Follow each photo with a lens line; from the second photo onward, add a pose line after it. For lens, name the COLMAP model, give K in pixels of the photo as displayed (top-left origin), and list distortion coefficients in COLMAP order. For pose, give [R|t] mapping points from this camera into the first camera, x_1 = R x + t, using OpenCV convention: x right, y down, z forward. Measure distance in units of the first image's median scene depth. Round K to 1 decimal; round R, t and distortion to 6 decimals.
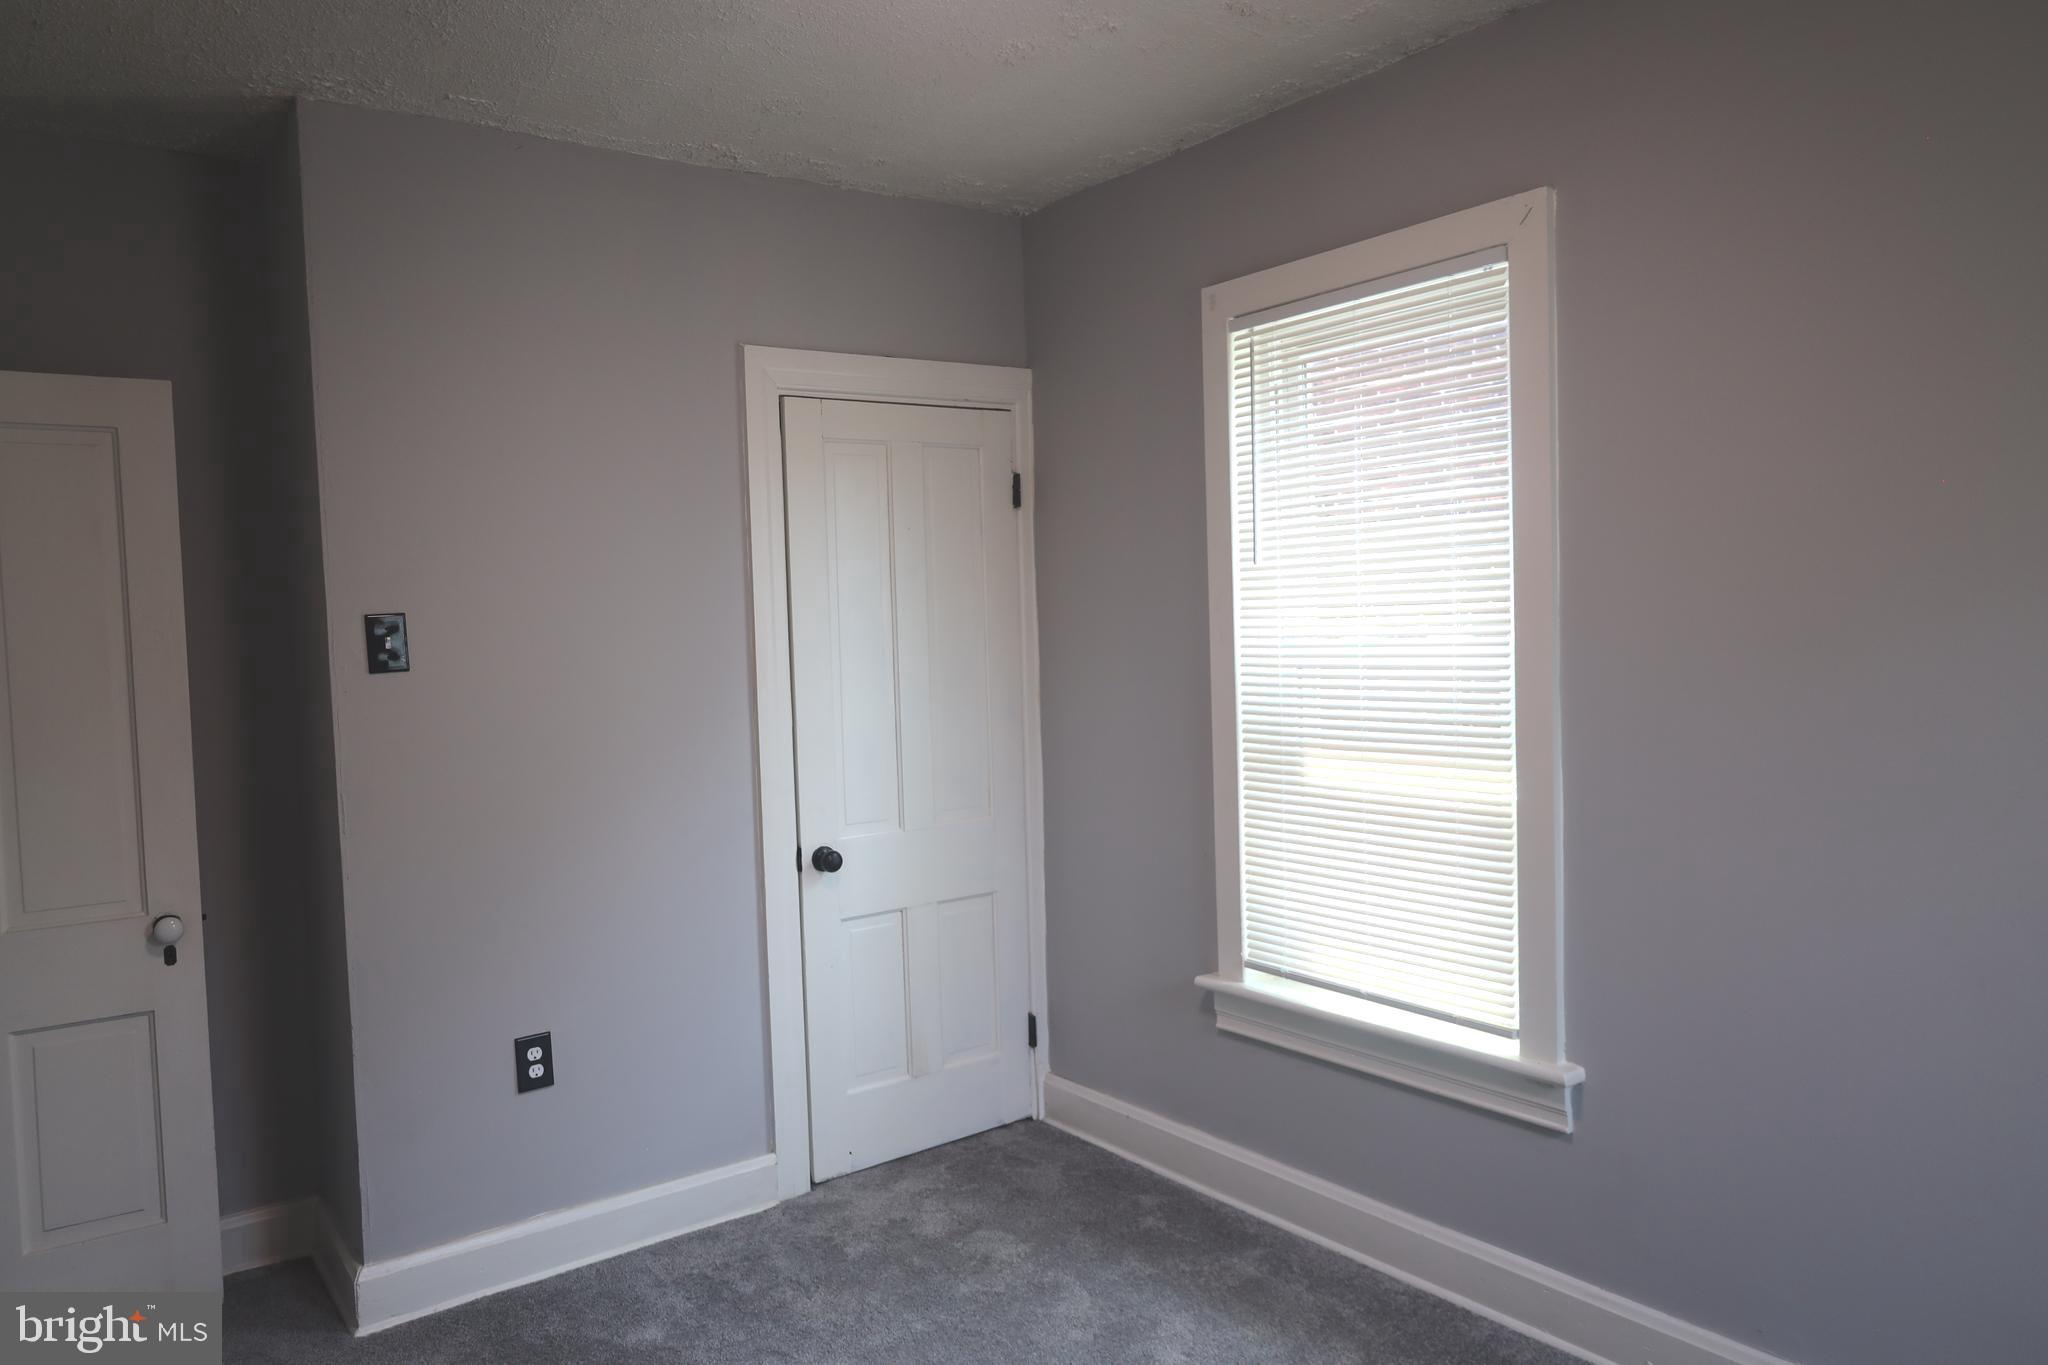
lens RADIAL K [[1413.0, 0, 1024.0], [0, 1413.0, 682.5], [0, 0, 1]] dist [0.003914, -0.004918]
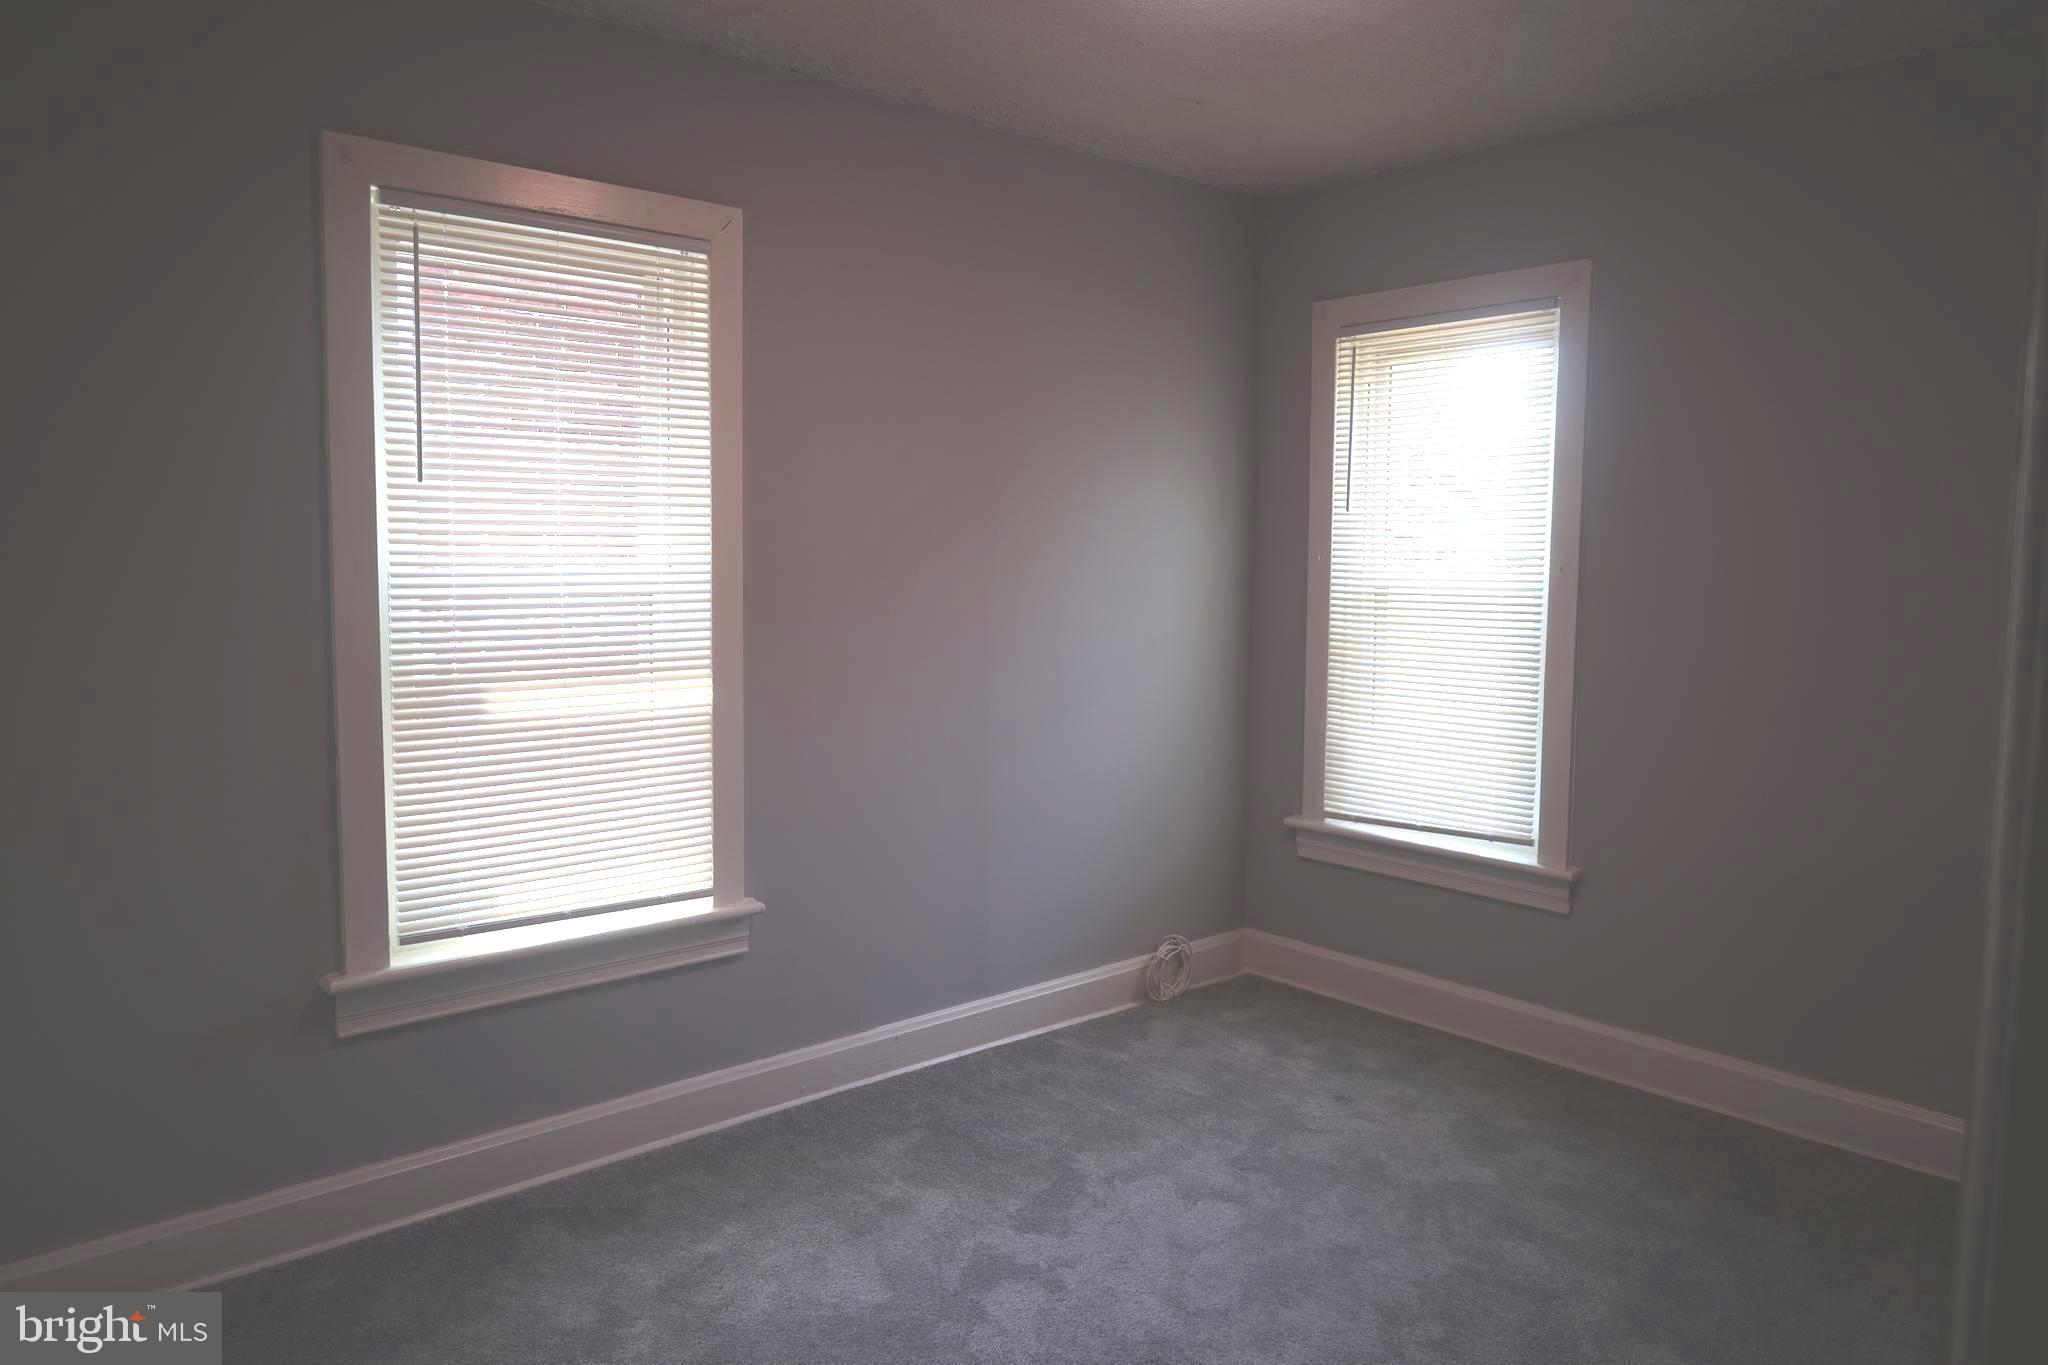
lens RADIAL K [[1413.0, 0, 1024.0], [0, 1413.0, 682.5], [0, 0, 1]] dist [0.003914, -0.004918]
pose [[-0.076154, -0.055264, 0.995563, -0.864798], [0.046038, 0.997203, 0.058877, 0.007761], [-0.996033, 0.050318, -0.073397, 0.798655]]
